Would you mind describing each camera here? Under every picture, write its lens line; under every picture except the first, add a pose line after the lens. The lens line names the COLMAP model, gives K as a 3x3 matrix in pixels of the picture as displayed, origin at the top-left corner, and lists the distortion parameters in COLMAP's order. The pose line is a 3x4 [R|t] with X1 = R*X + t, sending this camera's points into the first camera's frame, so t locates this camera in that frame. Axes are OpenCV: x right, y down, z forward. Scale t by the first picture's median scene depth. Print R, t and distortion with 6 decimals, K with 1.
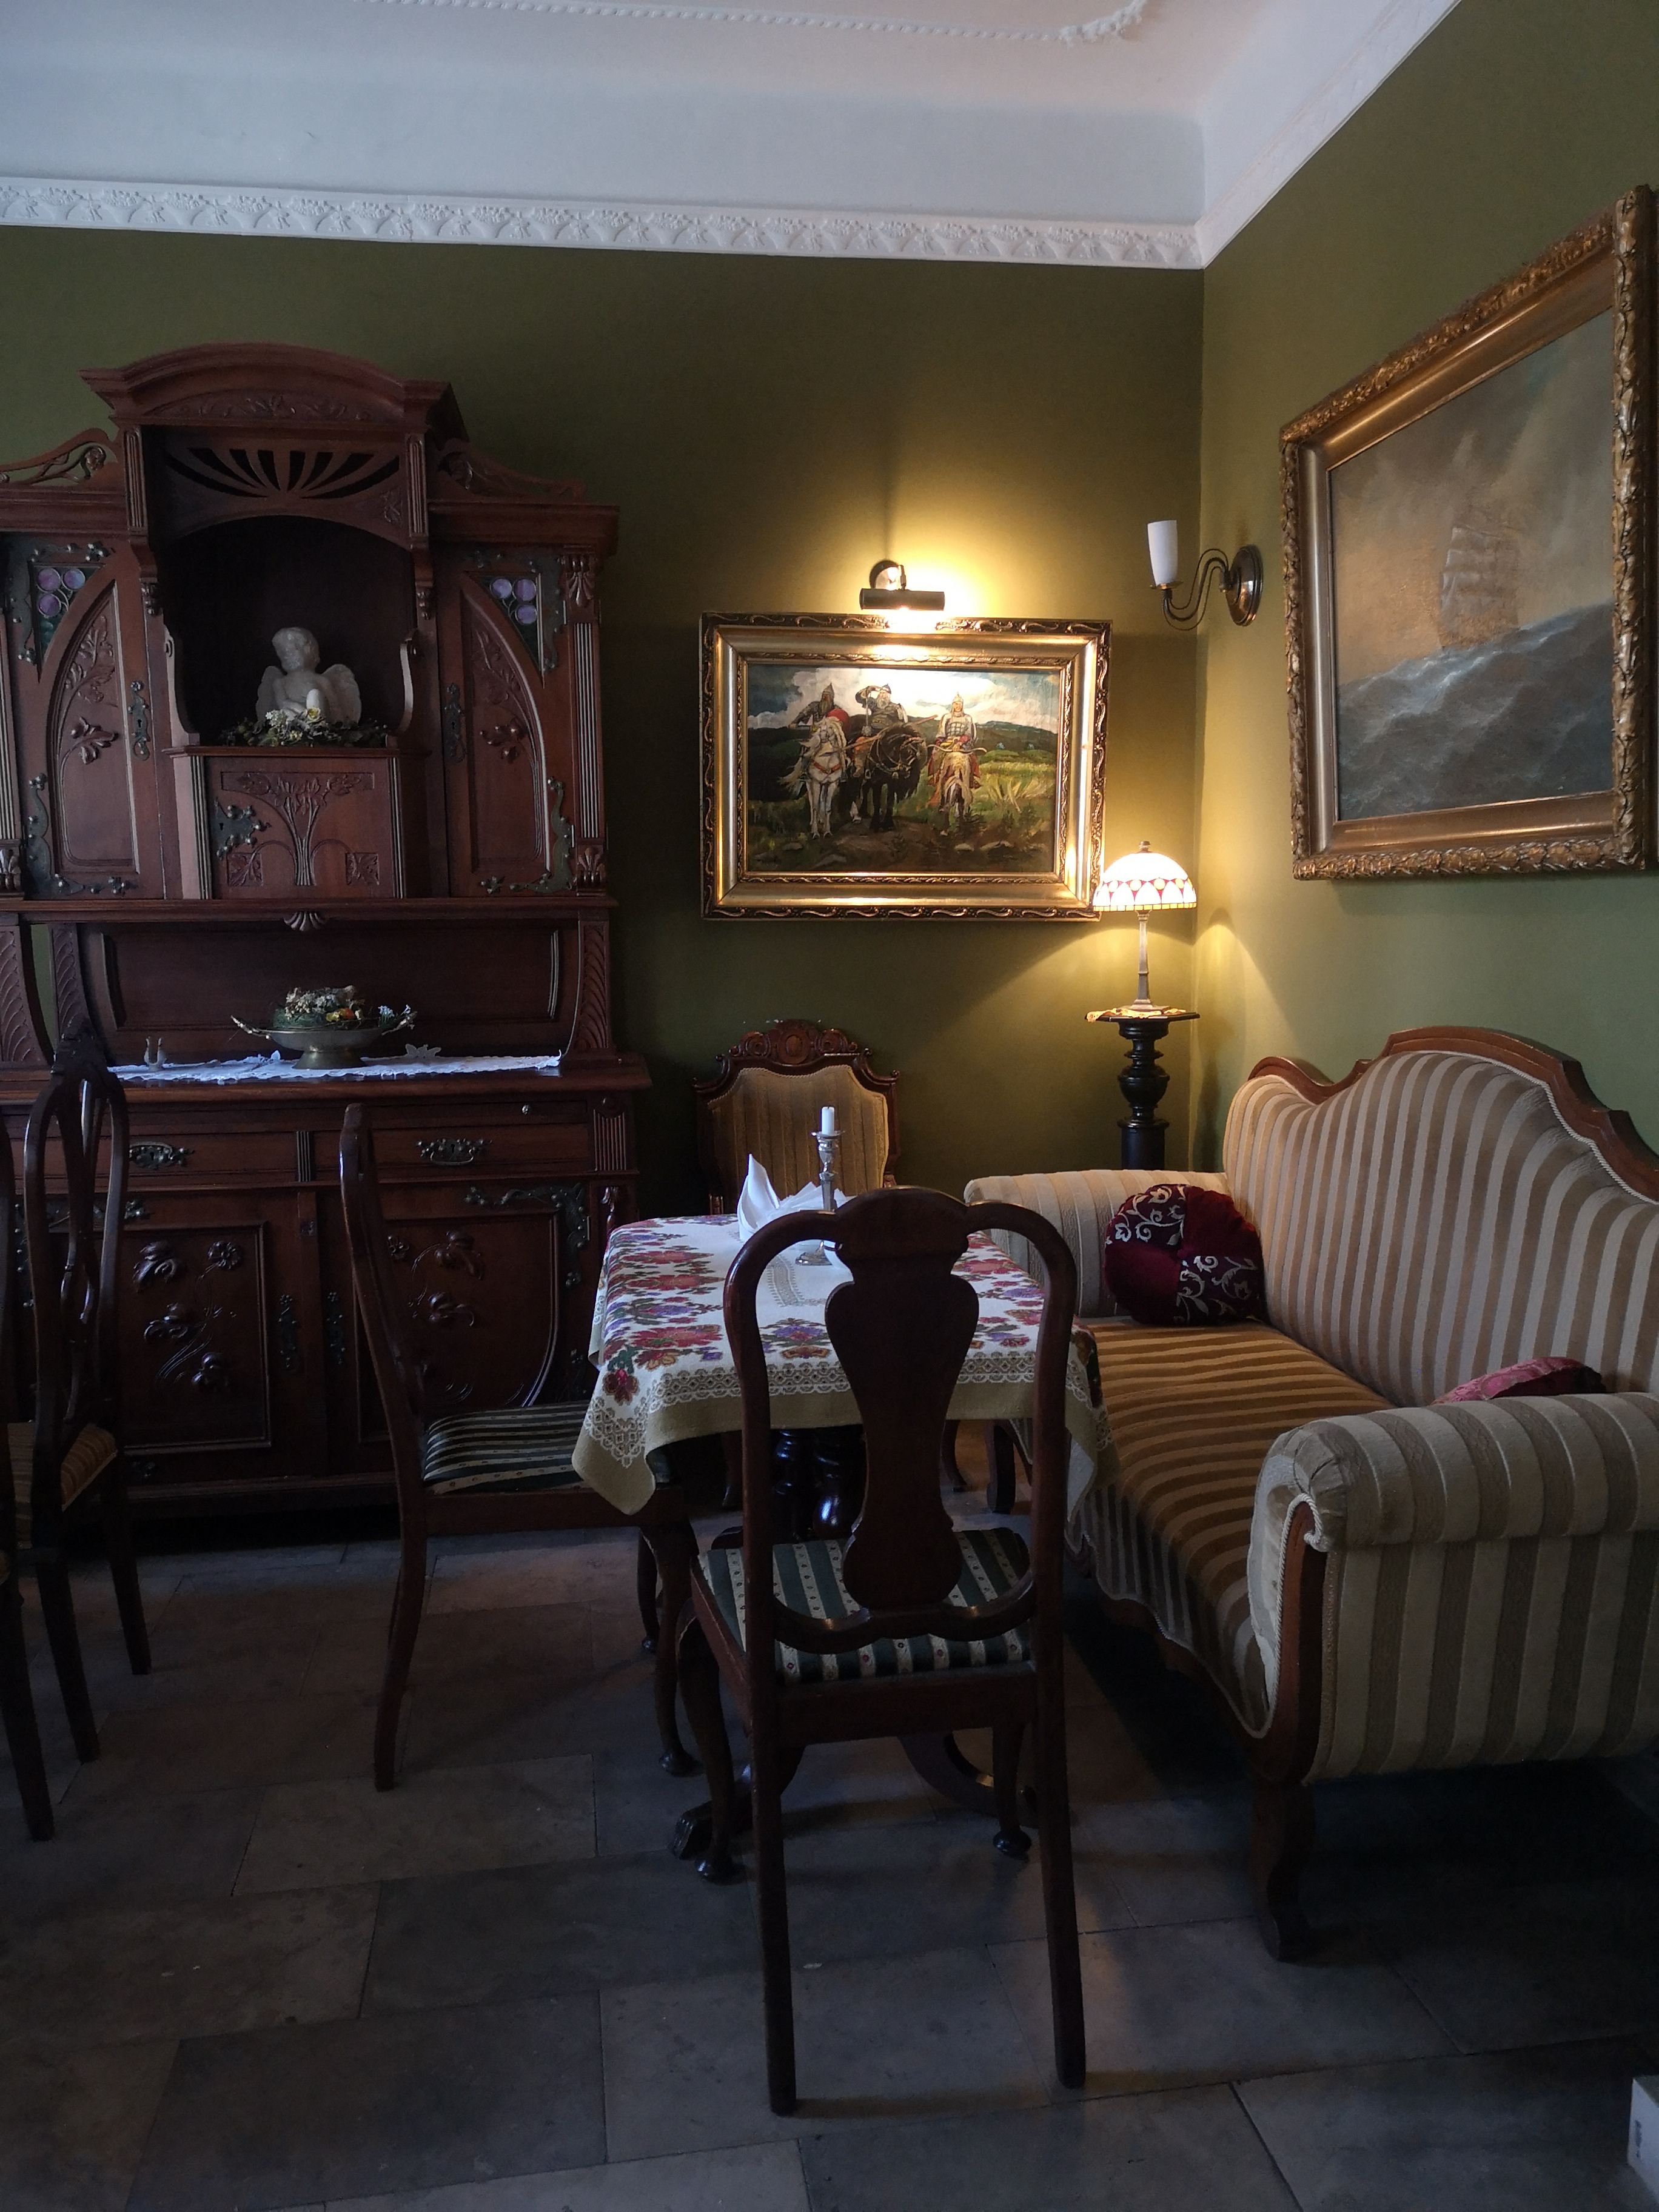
lens RADIAL K [[1733.3, 0, 828.1], [0, 1733.3, 1089.5], [0, 0, 1]] dist [0.082422, -0.101681]
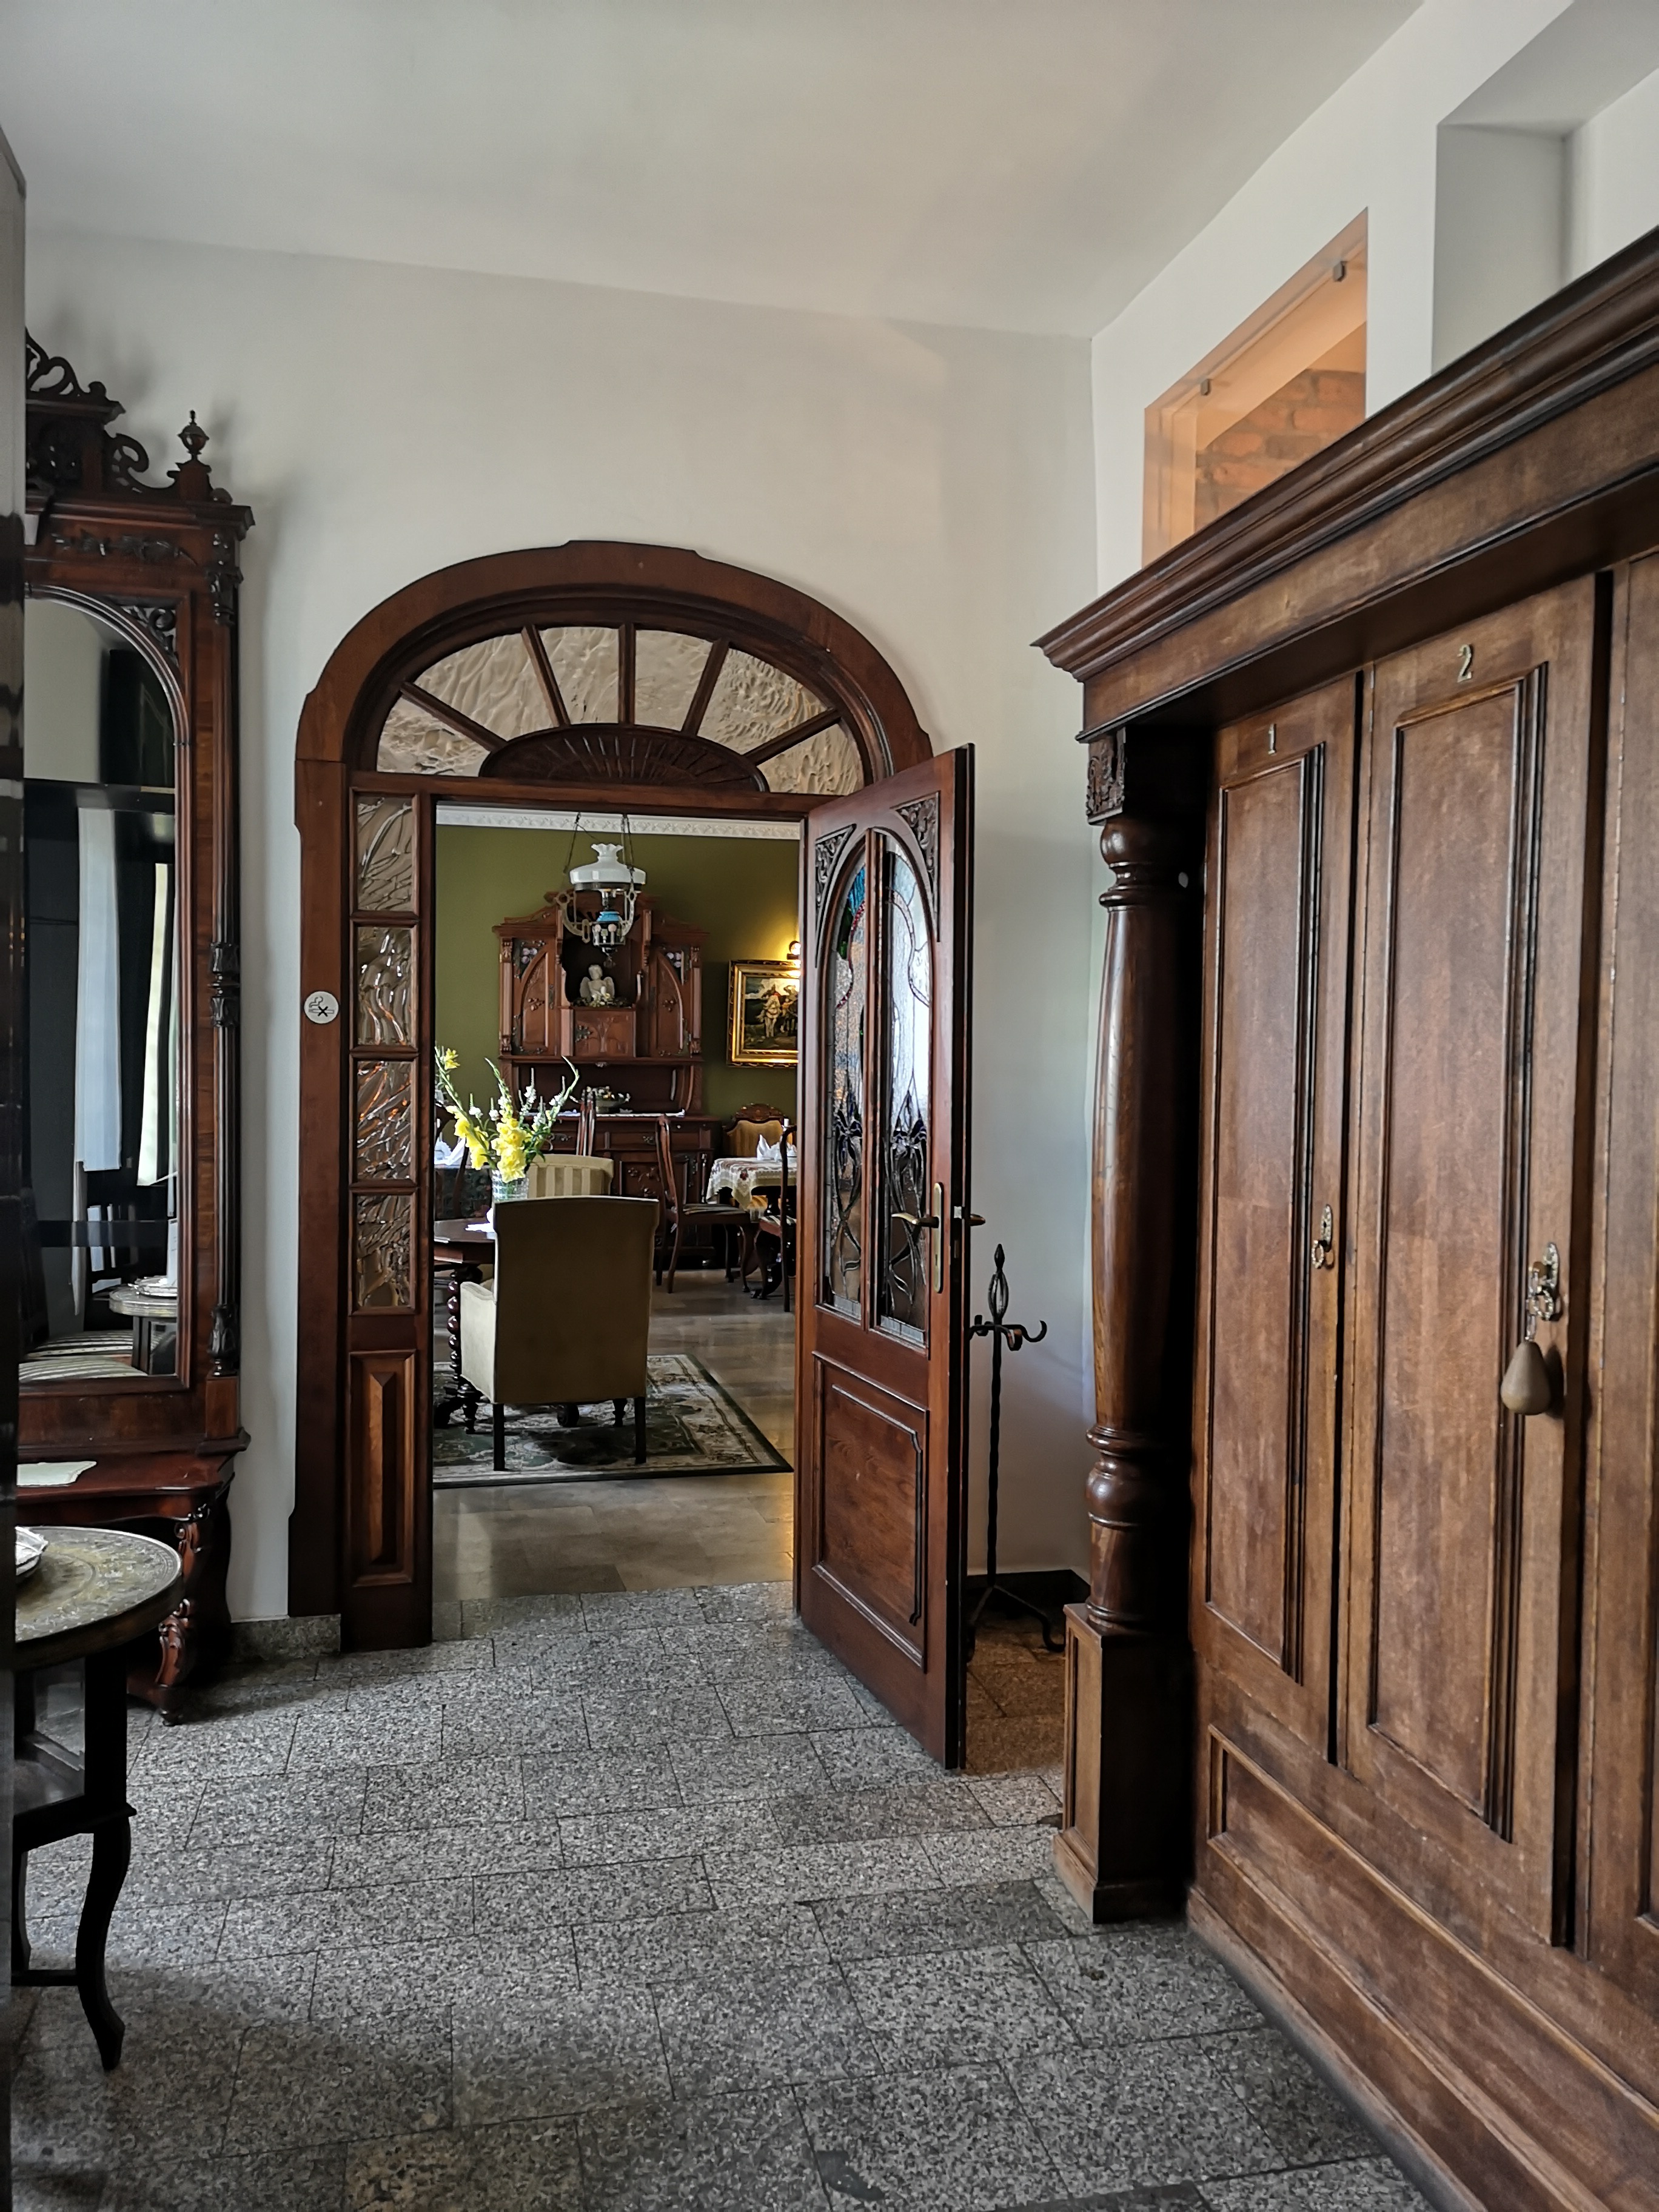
lens RADIAL K [[1732.7, 0, 829.5], [0, 1732.7, 1106.0], [0, 0, 1]] dist [0.095029, -0.309840]
pose [[0.995051, 0.021478, 0.097019, -0.180792], [-0.014064, 0.996973, -0.076466, 0.178504], [-0.098368, 0.074723, 0.992341, -1.798328]]
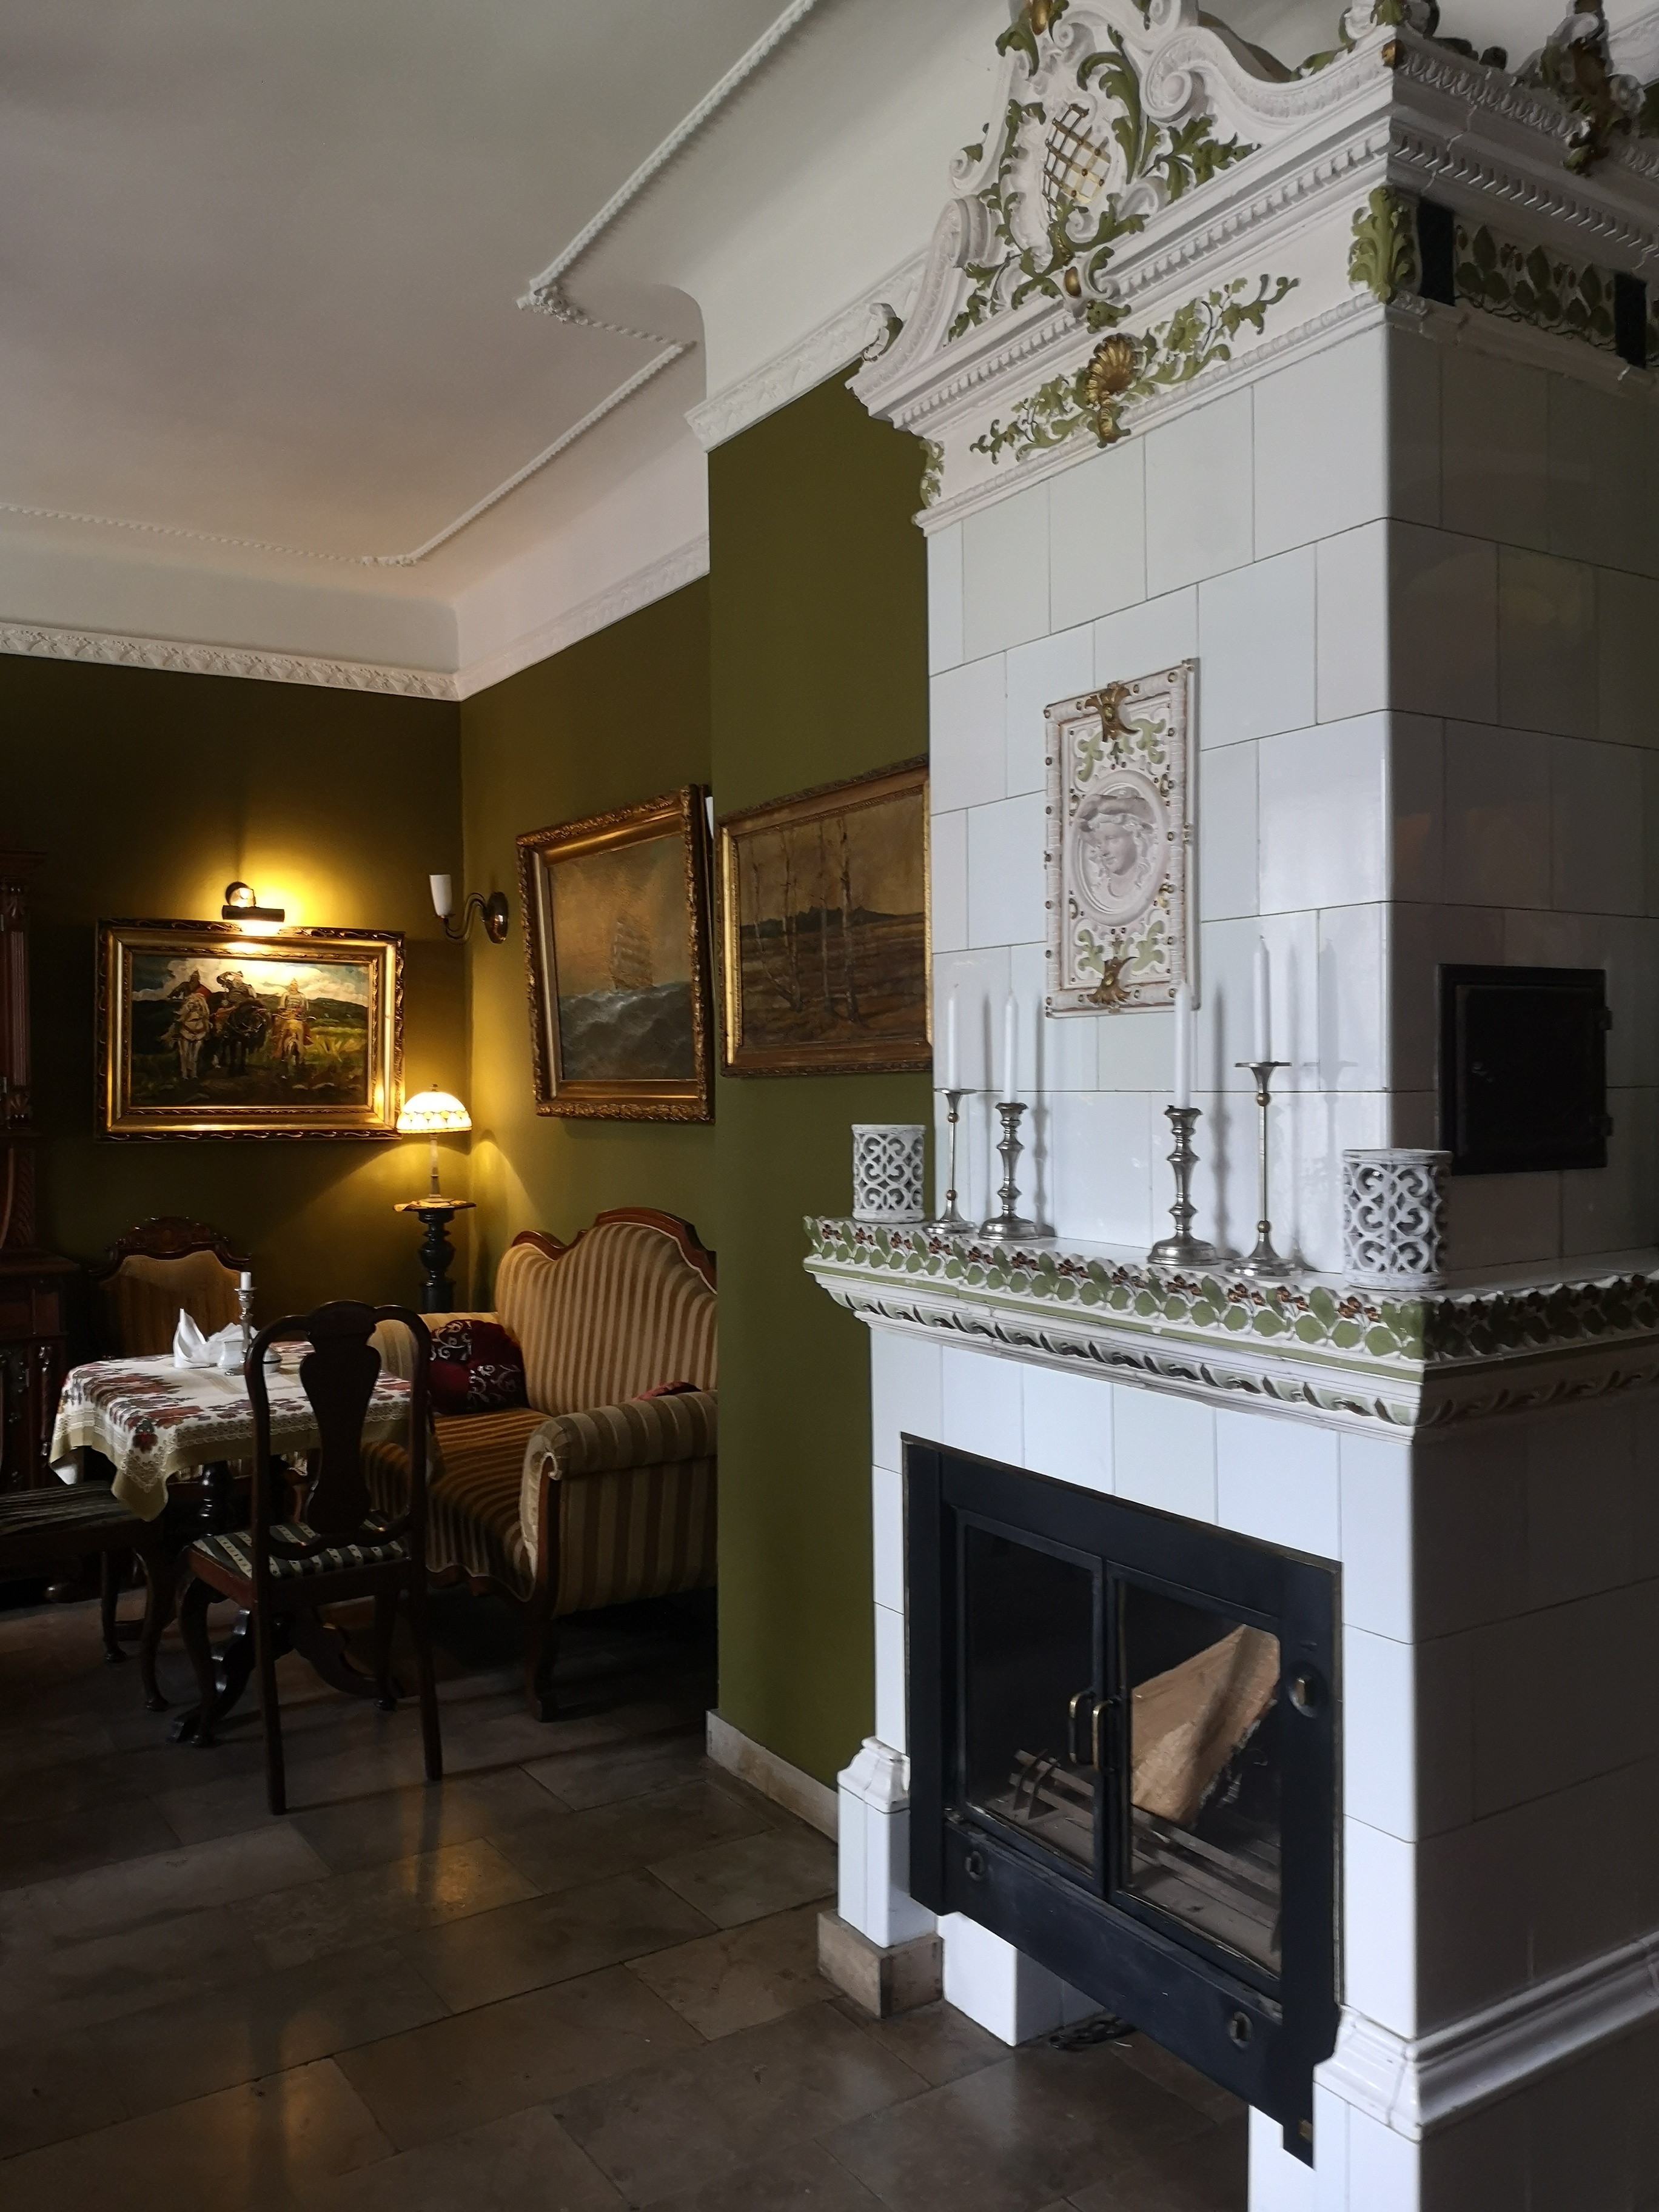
lens RADIAL K [[1732.7, 0, 829.5], [0, 1732.7, 1106.0], [0, 0, 1]] dist [0.095029, -0.309840]
pose [[0.911130, -0.006344, 0.412070, -0.113139], [0.046472, 0.995086, -0.087435, 0.015741], [-0.409490, 0.098814, 0.906947, -0.437236]]
